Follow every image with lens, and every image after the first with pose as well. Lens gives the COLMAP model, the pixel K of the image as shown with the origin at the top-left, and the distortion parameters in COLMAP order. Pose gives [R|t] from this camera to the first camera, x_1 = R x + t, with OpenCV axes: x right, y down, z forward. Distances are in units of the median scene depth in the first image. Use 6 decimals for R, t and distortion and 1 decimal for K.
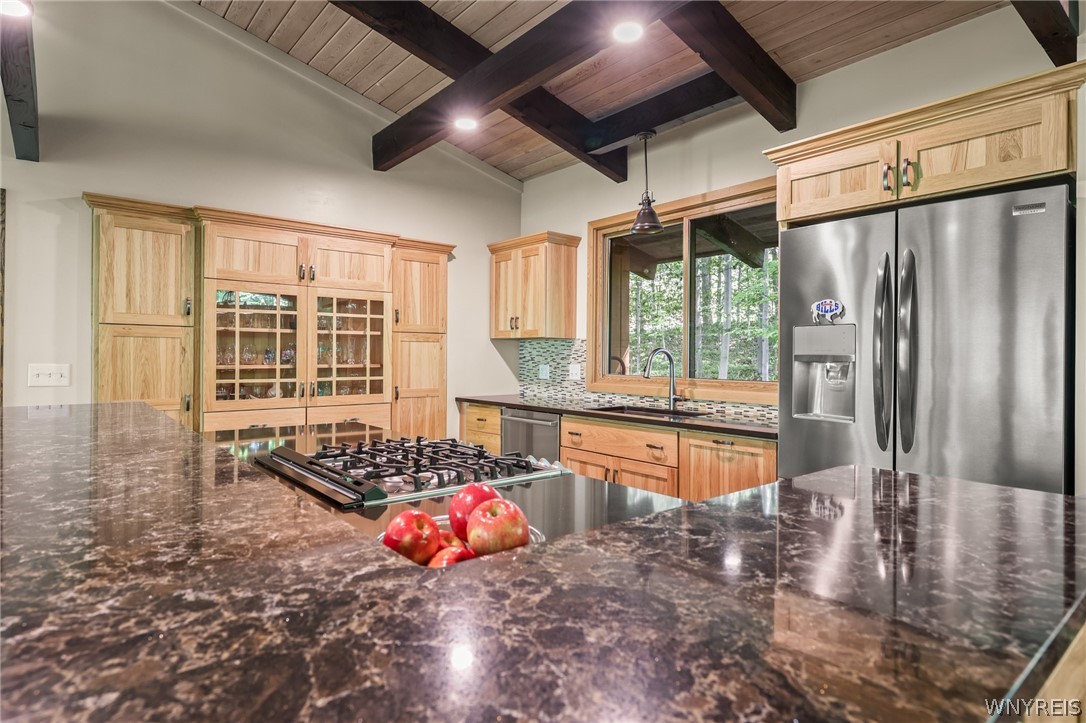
lens RADIAL K [[585.5, 0, 537.8], [0, 585.5, 351.6], [0, 0, 1]] dist [0.001775, -0.000127]
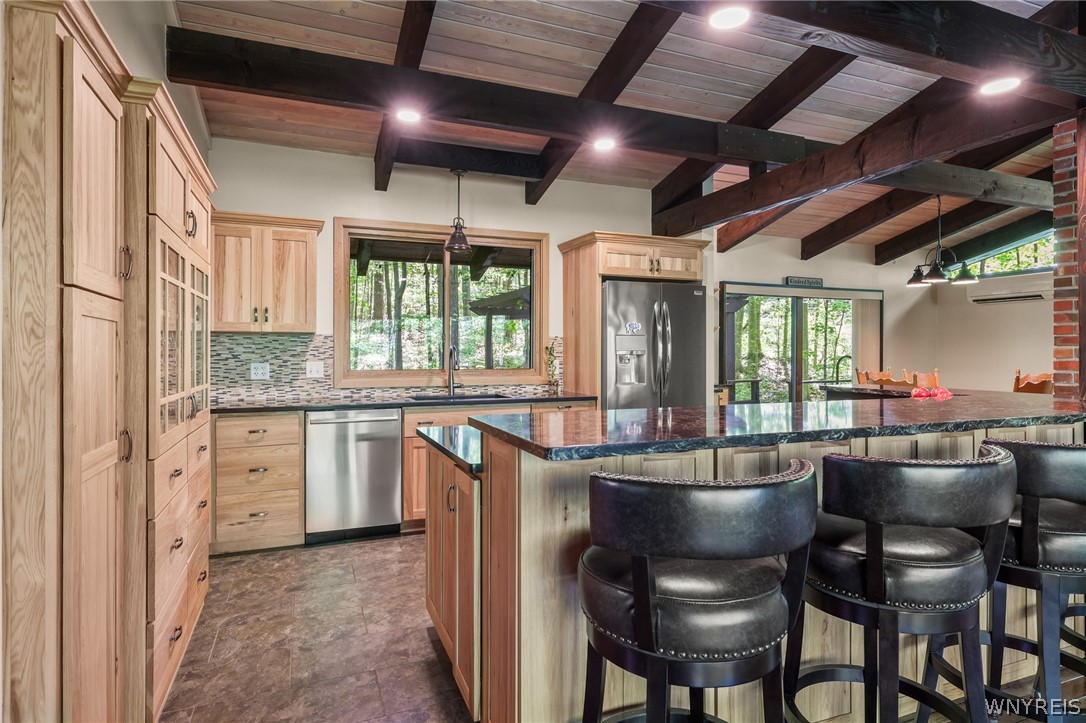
lens RADIAL K [[585.5, 0, 537.8], [0, 585.5, 351.6], [0, 0, 1]] dist [0.001775, -0.000127]
pose [[0.302634, -0.005263, 0.953092, -0.877546], [-0.003314, 0.999973, 0.006574, -0.002112], [-0.953101, -0.005148, 0.302609, 0.440195]]
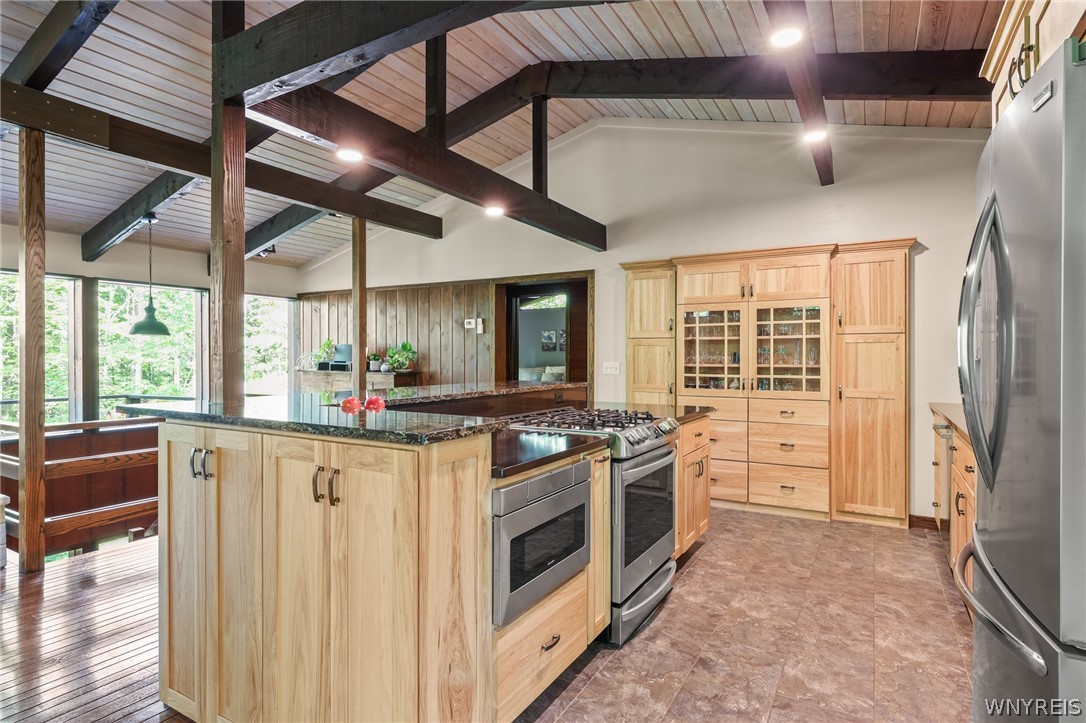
lens RADIAL K [[570.8, 0, 540.3], [0, 570.8, 357.1], [0, 0, 1]] dist [0.000852, -0.000262]
pose [[0.345342, -0.006025, -0.938457, 0.592373], [0.006238, 0.999972, -0.004124, 0.009477], [0.938456, -0.004430, 0.345370, 0.158838]]
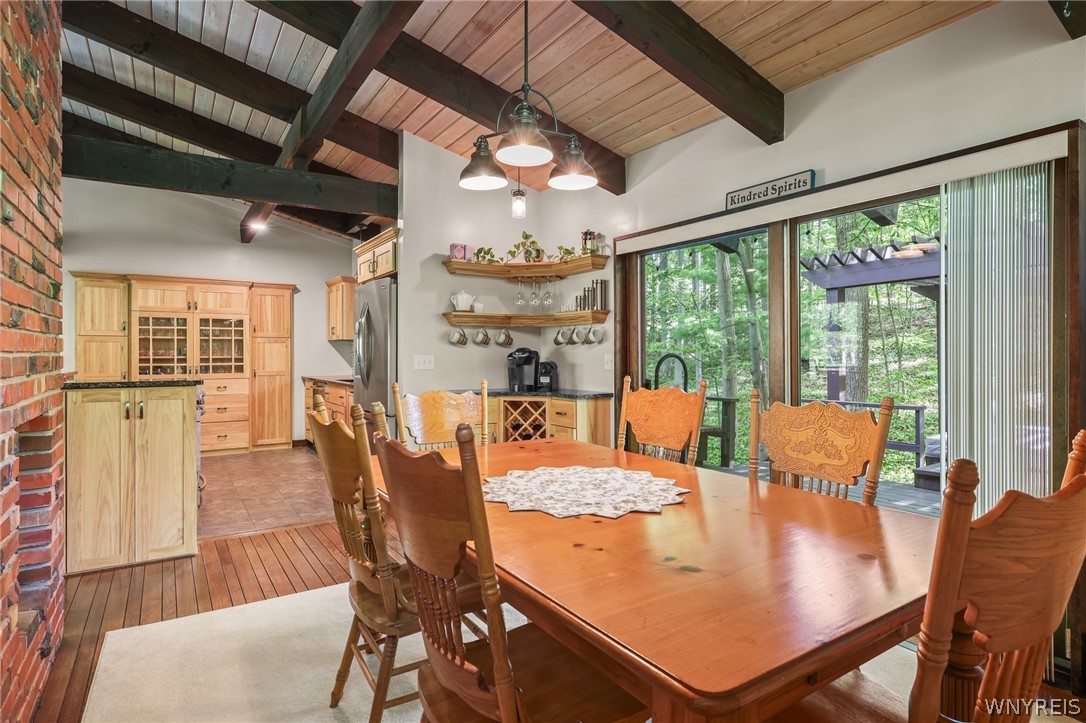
lens RADIAL K [[568.6, 0, 537.8], [0, 568.6, 354.4], [0, 0, 1]] dist [-0.000060, -0.000819]
pose [[0.993783, -0.007142, -0.111107, 0.853336], [0.007885, 0.999949, 0.006250, 0.014267], [0.111057, -0.007087, 0.993789, -0.625770]]
